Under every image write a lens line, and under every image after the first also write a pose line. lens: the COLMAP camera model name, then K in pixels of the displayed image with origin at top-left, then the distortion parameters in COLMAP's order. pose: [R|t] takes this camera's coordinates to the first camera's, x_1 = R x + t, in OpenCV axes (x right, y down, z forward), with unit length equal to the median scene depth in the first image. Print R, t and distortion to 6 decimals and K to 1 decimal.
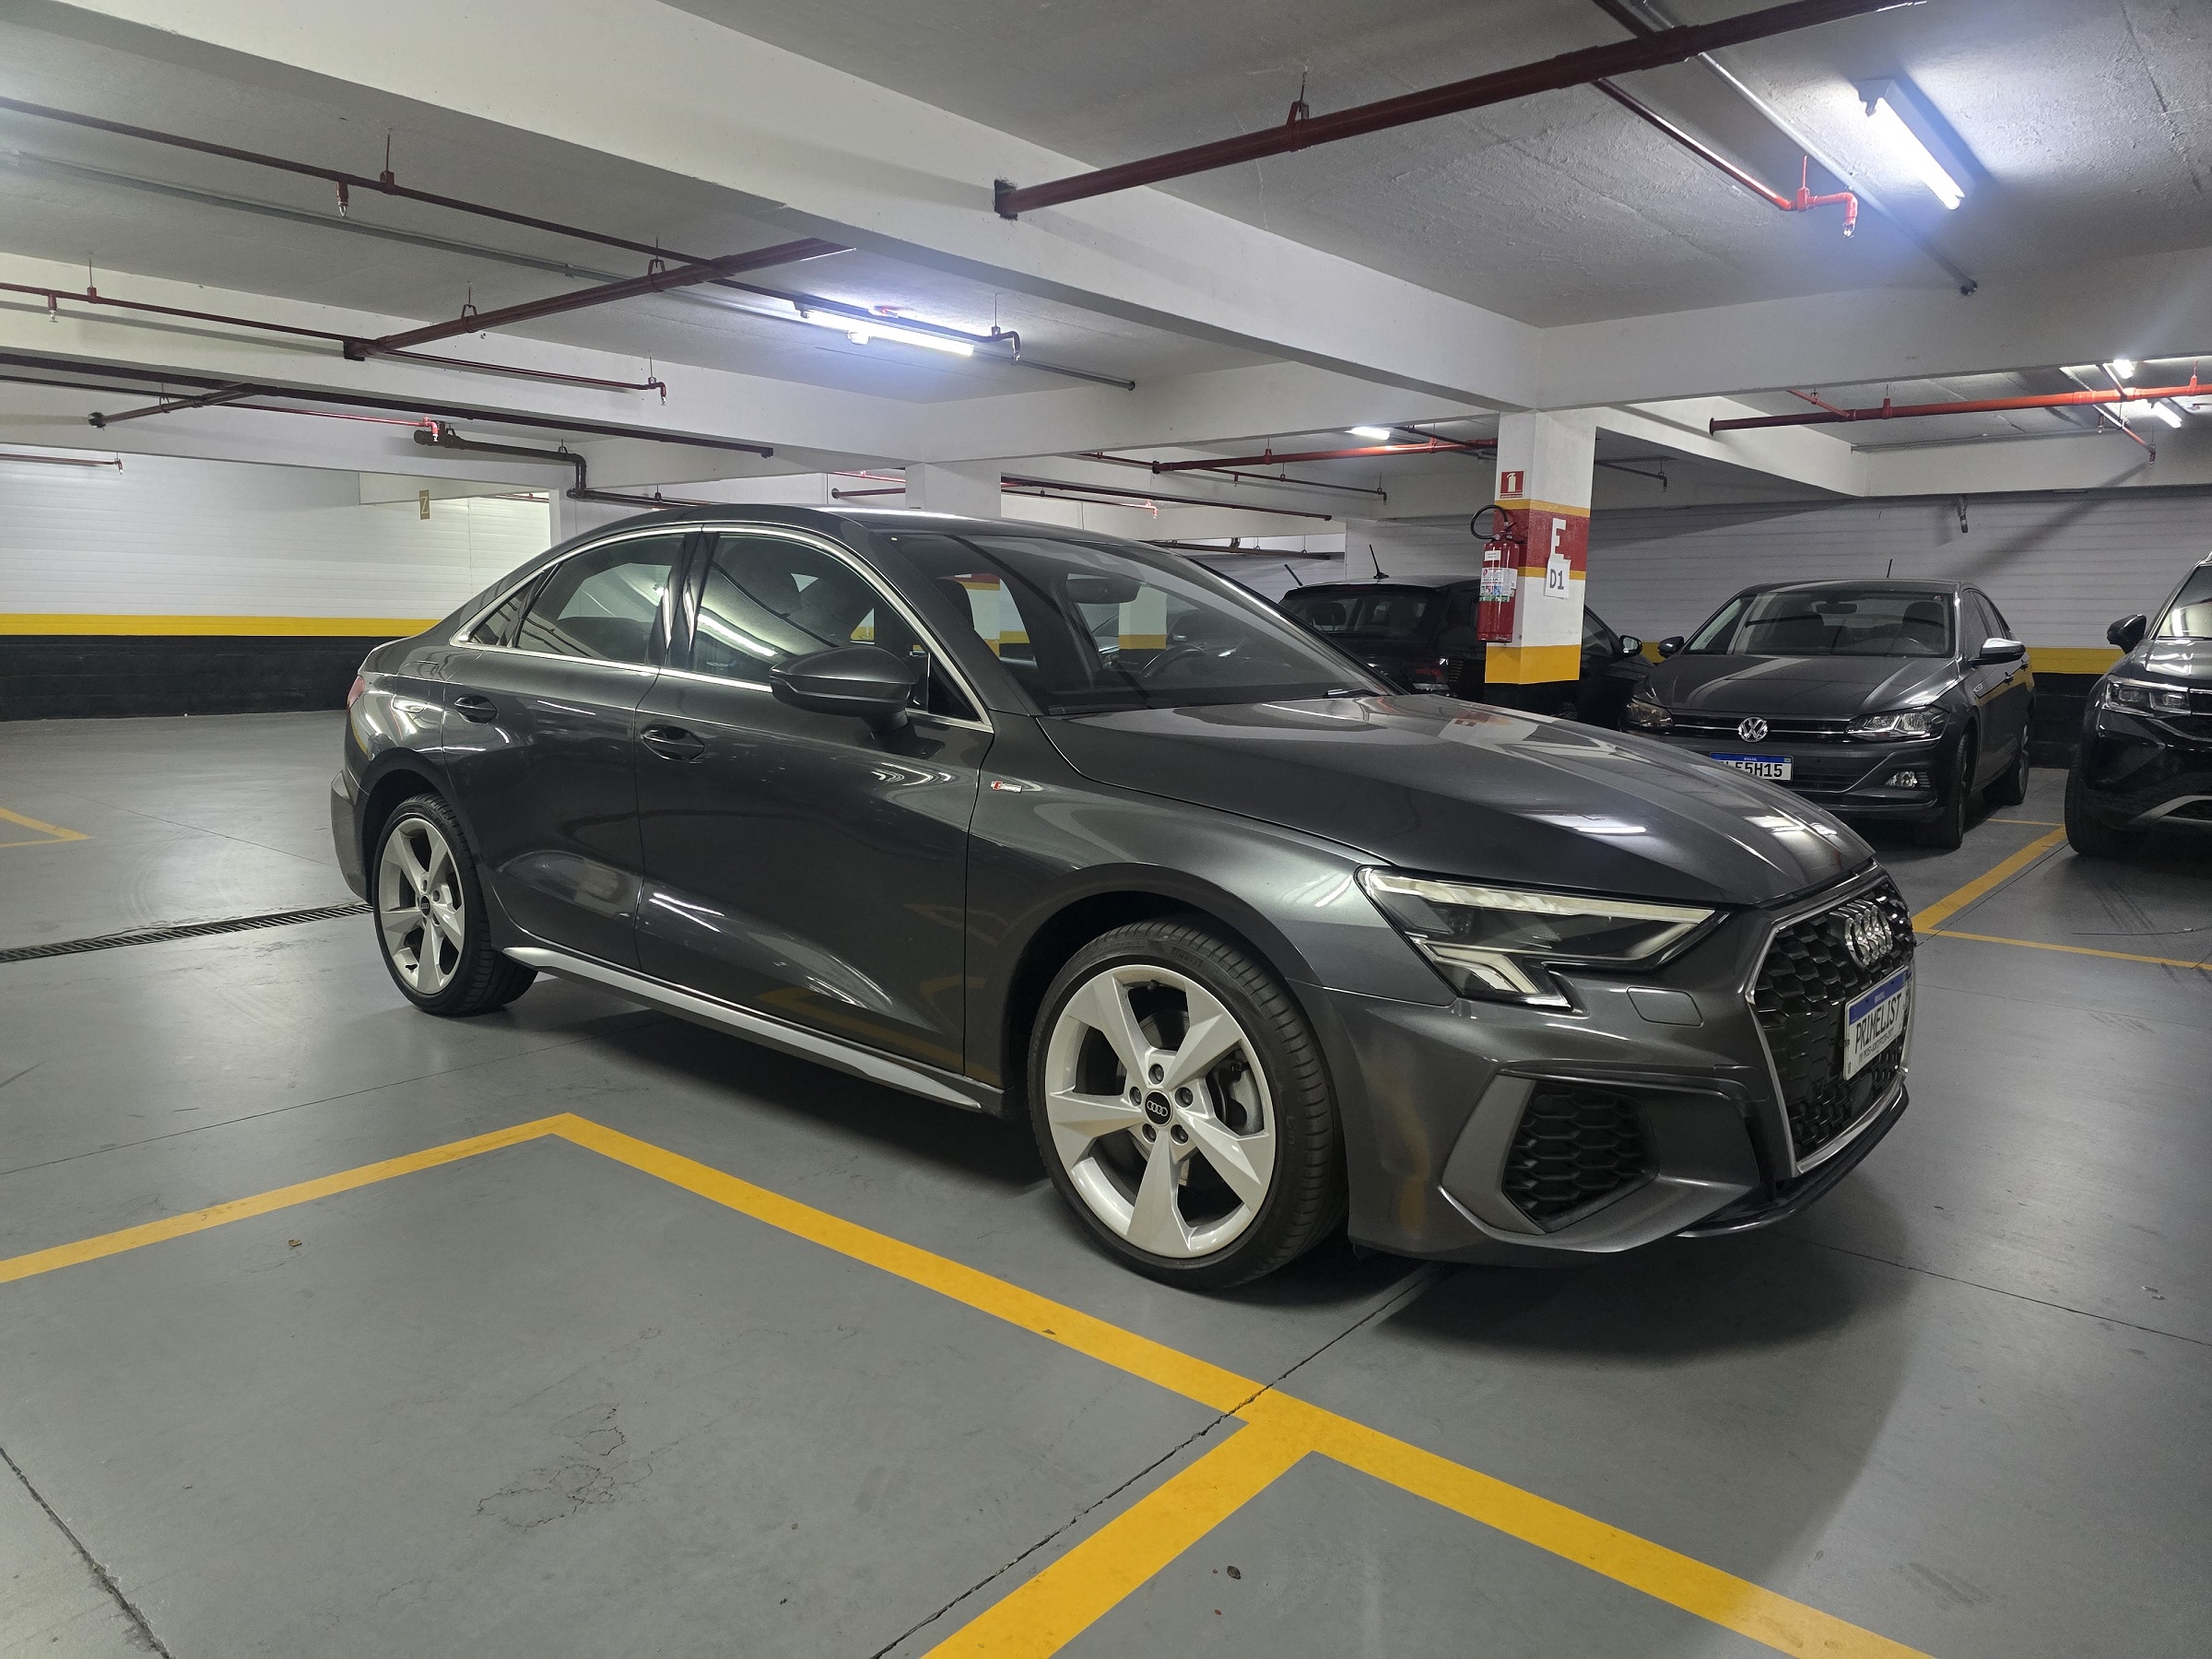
lens RADIAL K [[1521.1, 0, 1092.0], [0, 1521.1, 839.8], [0, 0, 1]] dist [0.078122, -0.094808]
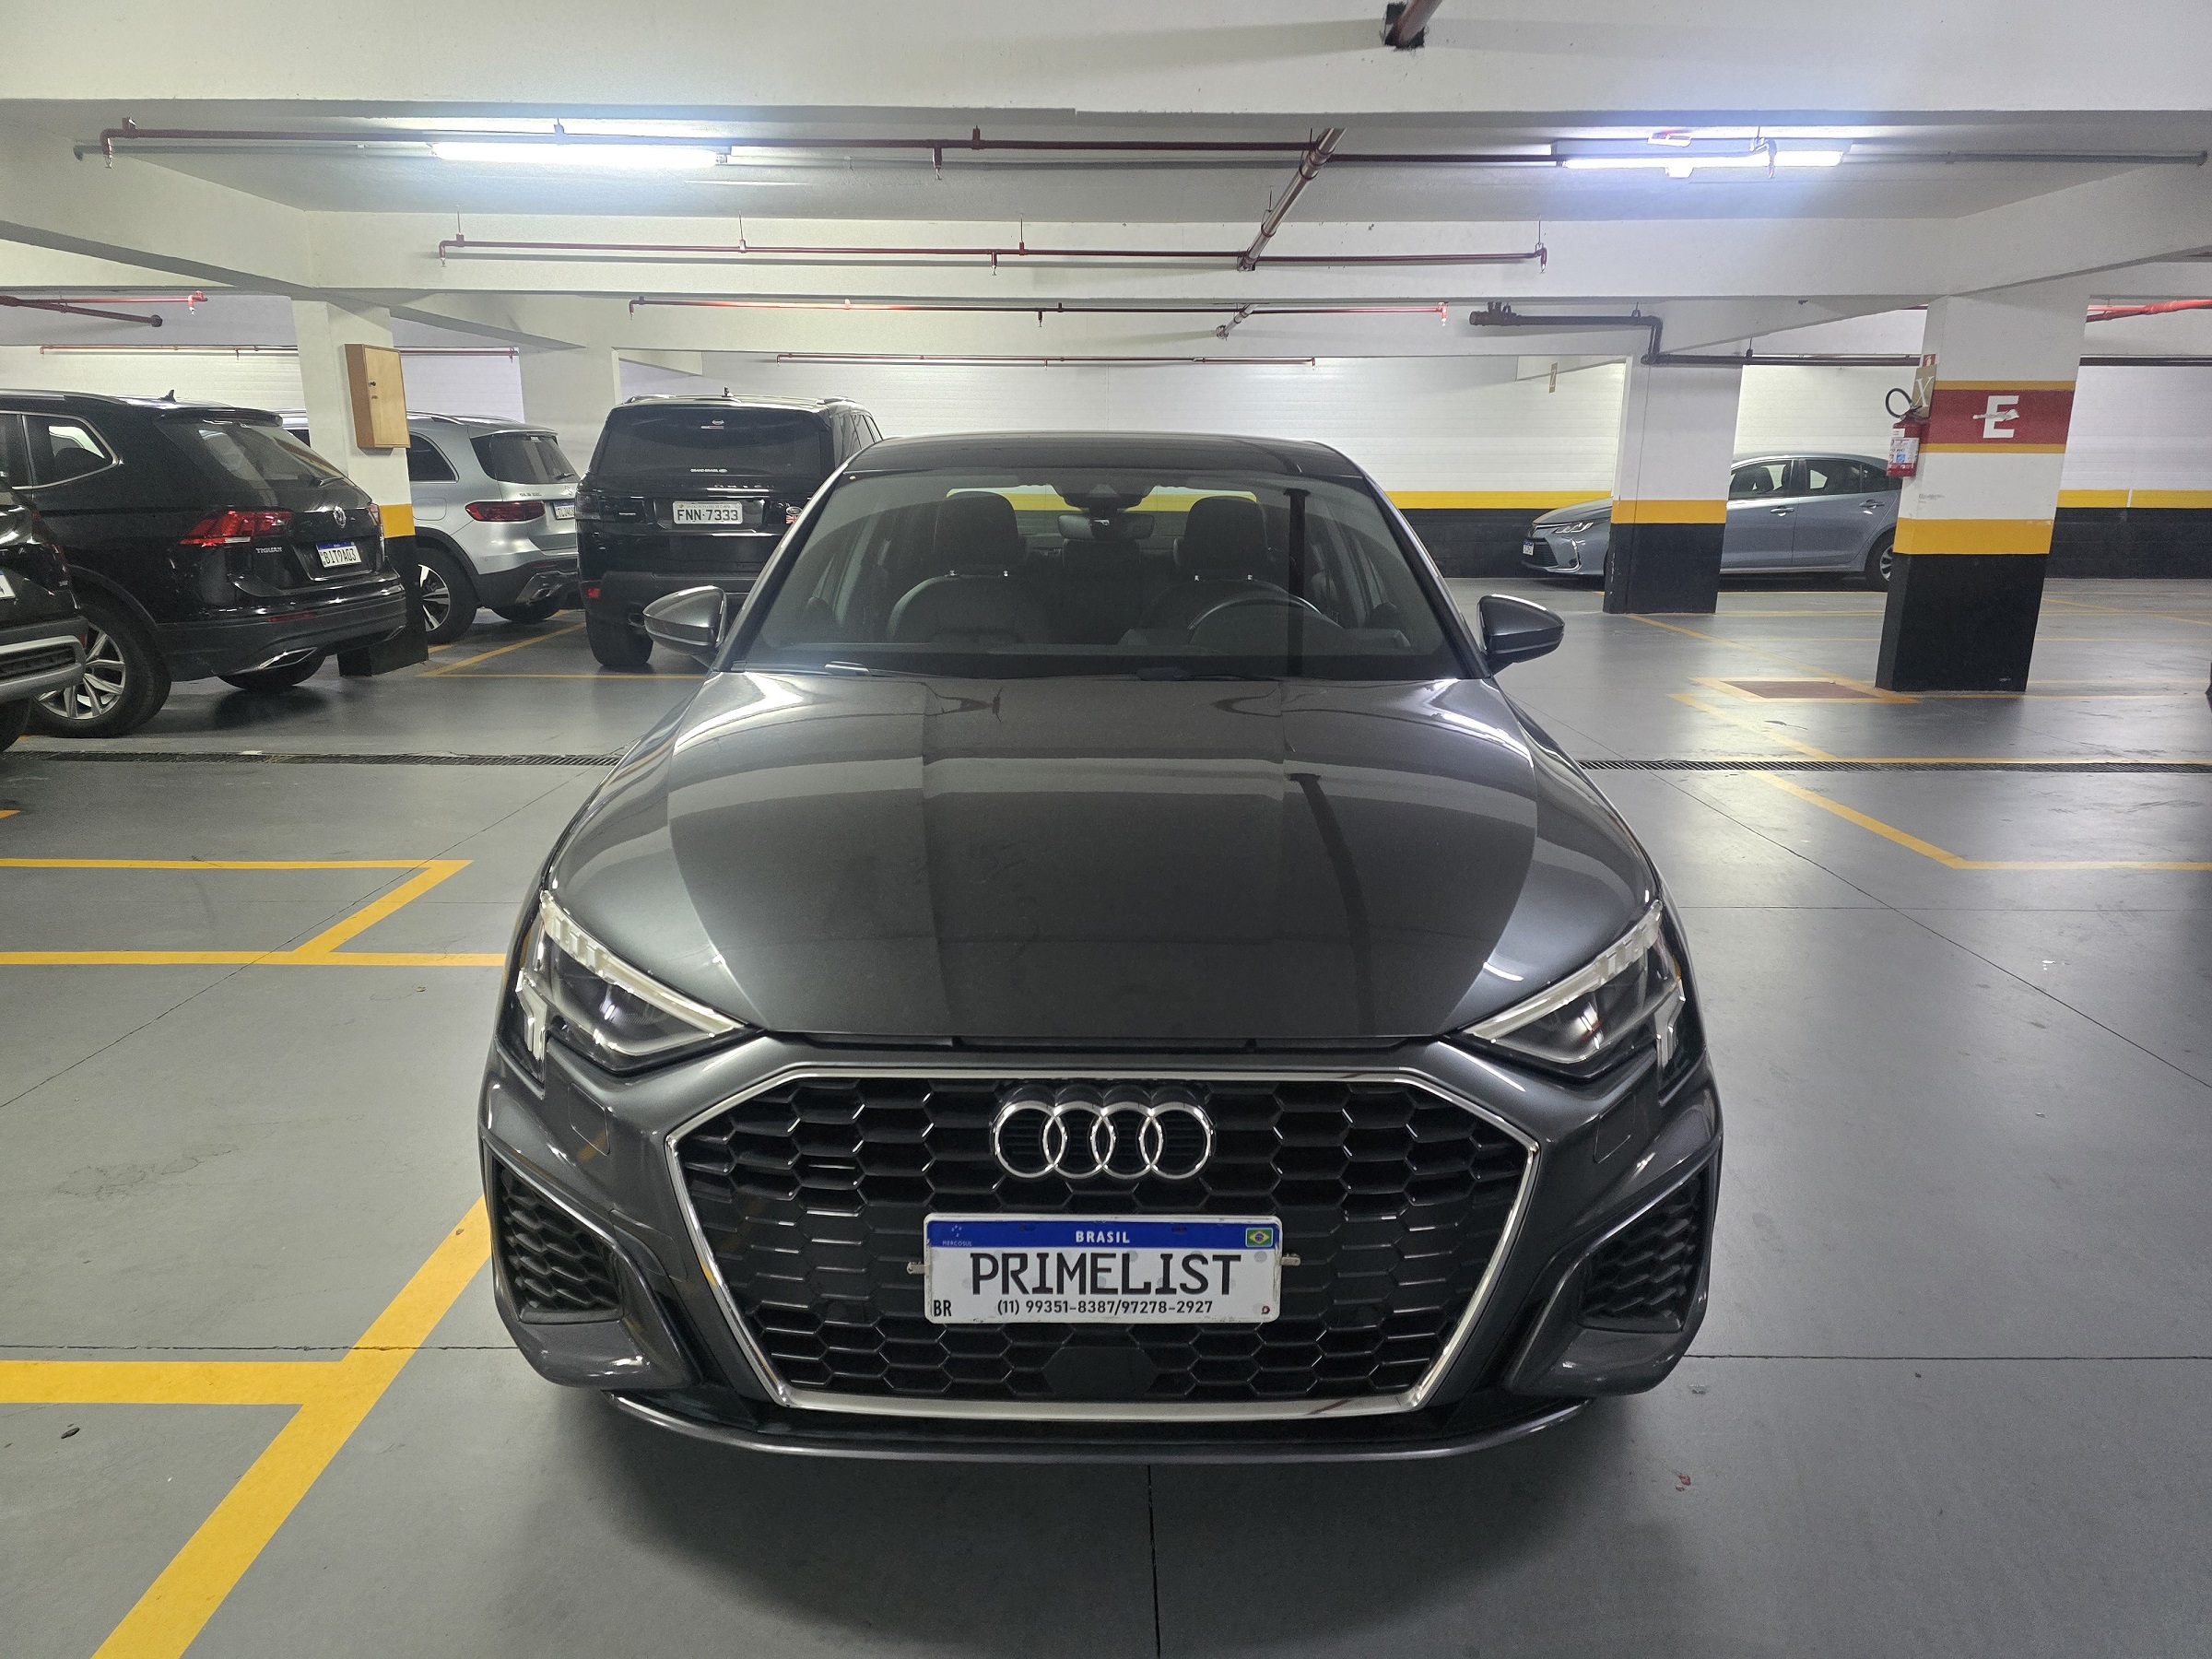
lens RADIAL K [[1513.7, 0, 1118.8], [0, 1513.7, 827.1], [0, 0, 1]] dist [0.065444, -0.075924]
pose [[0.629876, 0.167965, -0.758316, 0.341620], [-0.100395, 0.985753, 0.134951, -0.052318], [0.770180, -0.008872, 0.637765, 0.214292]]
